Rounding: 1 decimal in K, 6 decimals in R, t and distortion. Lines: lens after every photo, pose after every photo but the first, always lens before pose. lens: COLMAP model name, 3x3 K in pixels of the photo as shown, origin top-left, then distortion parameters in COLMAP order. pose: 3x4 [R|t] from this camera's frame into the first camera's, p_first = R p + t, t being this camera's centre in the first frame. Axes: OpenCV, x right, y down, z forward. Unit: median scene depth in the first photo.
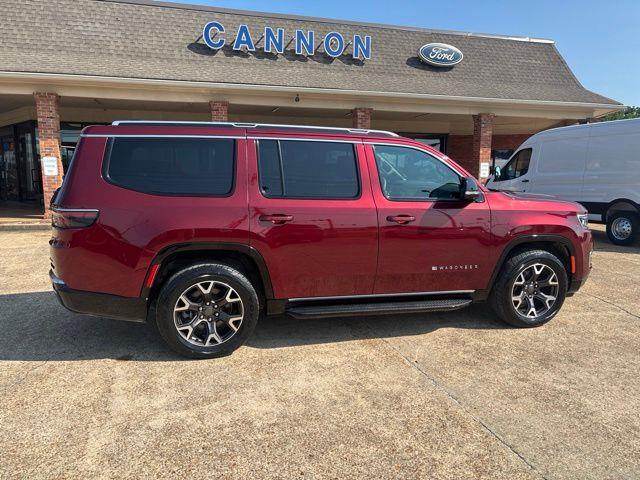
lens RADIAL K [[480.3, 0, 317.9], [0, 480.3, 239.3], [0, 0, 1]] dist [0.046069, -0.049107]
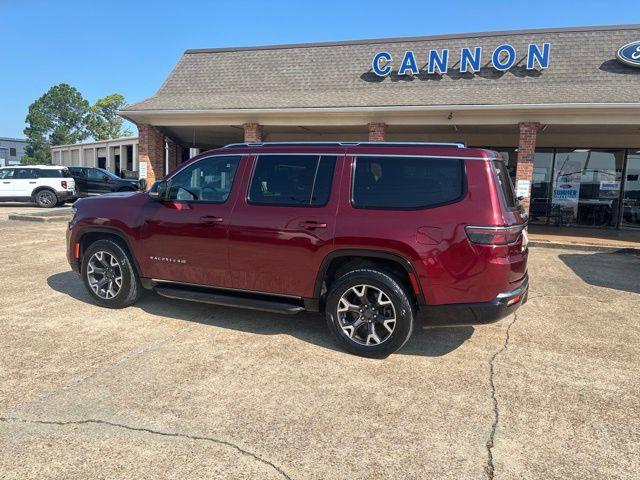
lens RADIAL K [[479.0, 0, 325.4], [0, 479.0, 239.7], [0, 0, 1]] dist [0.043177, -0.044315]
pose [[0.818601, 0.092364, -0.566888, 0.485793], [-0.115325, 0.993317, -0.004689, -0.004403], [0.562666, 0.069215, 0.823782, 0.070114]]
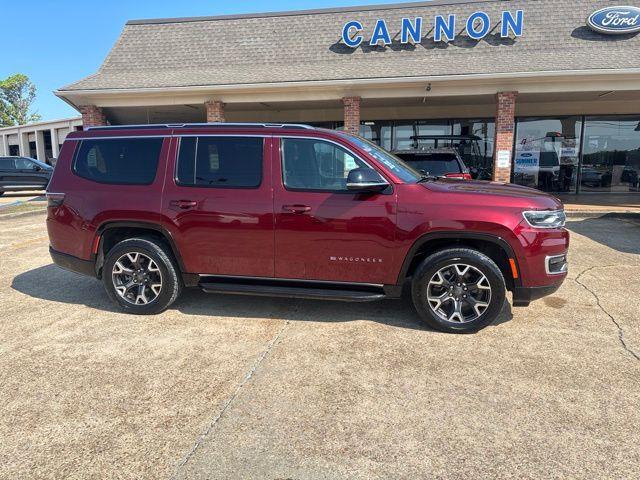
lens RADIAL K [[480.3, 0, 317.9], [0, 480.3, 239.3], [0, 0, 1]] dist [0.046069, -0.049107]
pose [[0.891334, 0.059534, -0.449420, 0.310762], [-0.052294, 0.998224, 0.028520, -0.003198], [0.450320, -0.001919, 0.892865, 0.038346]]
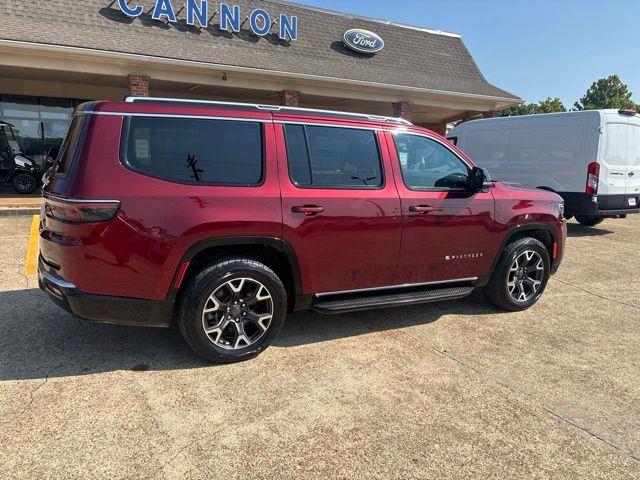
lens RADIAL K [[481.0, 0, 310.9], [0, 481.0, 241.2], [0, 0, 1]] dist [0.047865, -0.050370]
pose [[0.977863, -0.016395, 0.208603, -0.116285], [0.008479, 0.999212, 0.038786, -0.007461], [-0.209075, -0.036158, 0.977231, 0.033156]]
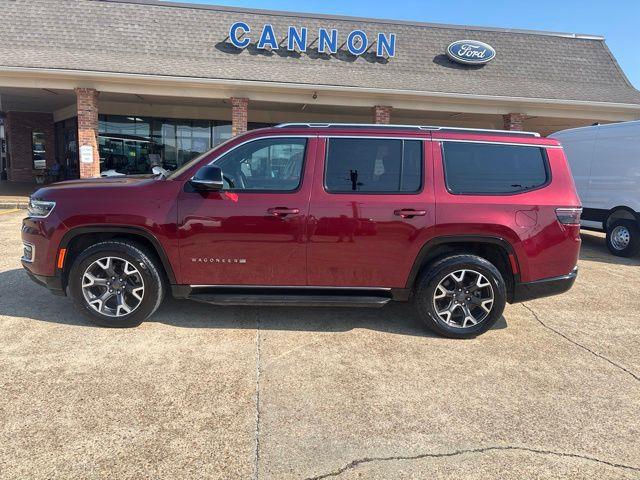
lens RADIAL K [[478.9, 0, 312.3], [0, 478.9, 241.1], [0, 0, 1]] dist [0.039471, -0.036965]
pose [[0.985028, 0.058918, -0.162011, 0.196296], [-0.057764, 0.998260, 0.011830, 0.006884], [0.162426, -0.002294, 0.986718, -0.014273]]
